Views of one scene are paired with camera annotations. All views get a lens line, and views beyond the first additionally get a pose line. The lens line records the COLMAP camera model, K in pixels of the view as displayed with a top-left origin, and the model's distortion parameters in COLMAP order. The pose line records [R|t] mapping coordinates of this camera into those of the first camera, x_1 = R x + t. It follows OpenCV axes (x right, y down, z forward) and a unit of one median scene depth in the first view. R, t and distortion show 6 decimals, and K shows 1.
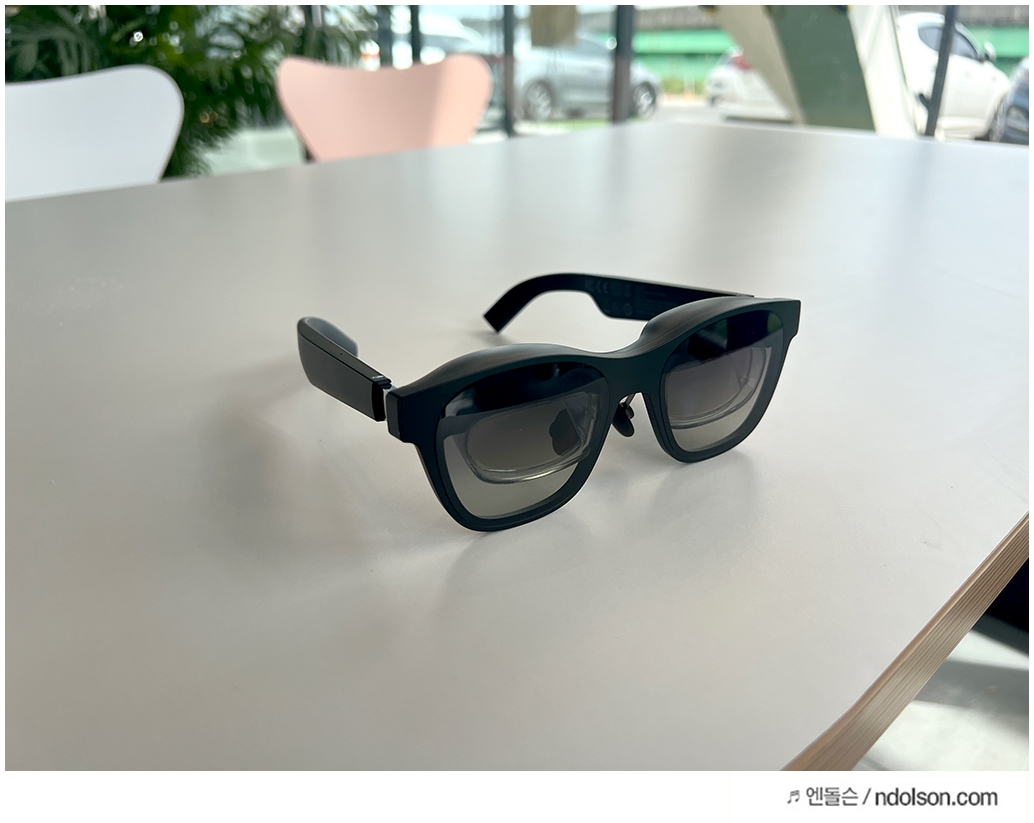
lens RADIAL K [[806.2, 0, 504.4], [0, 806.2, 412.7], [0, 0, 1]] dist [-0.011854, -0.008445]
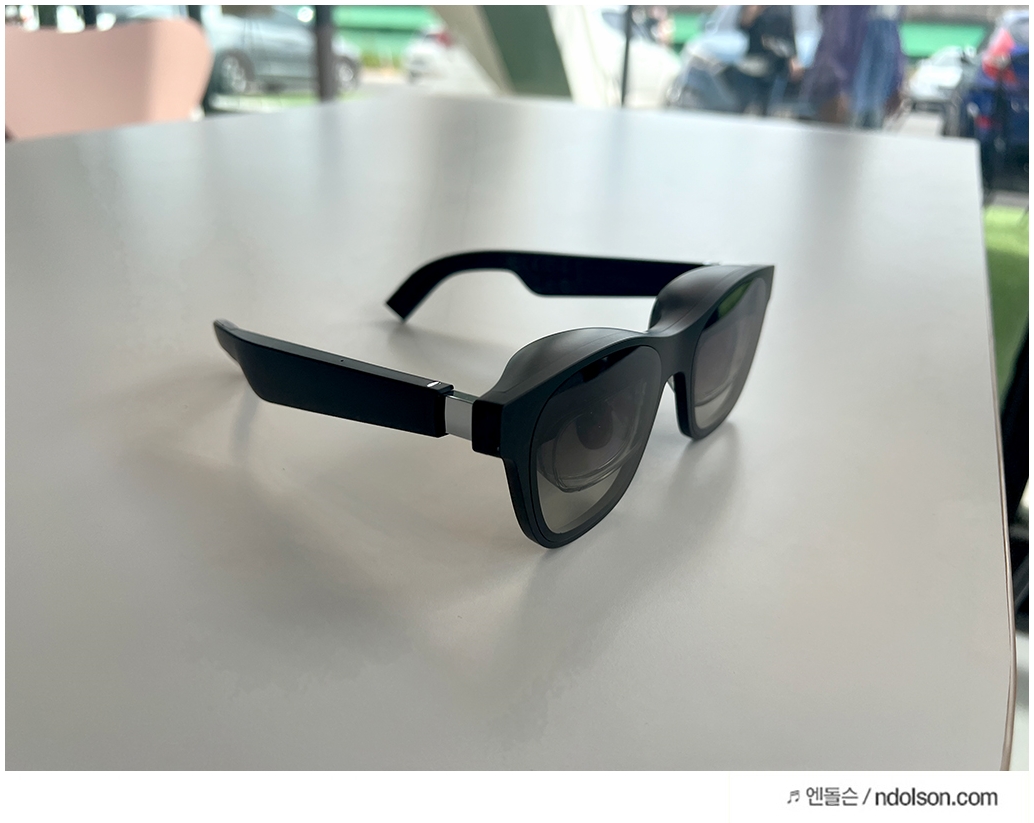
lens RADIAL K [[806.2, 0, 504.4], [0, 806.2, 412.7], [0, 0, 1]] dist [-0.011854, -0.008445]
pose [[0.941549, -0.108161, 0.319040, -0.201446], [0.099597, 0.994094, 0.043087, -0.024370], [-0.321816, -0.008793, 0.946761, 0.107317]]
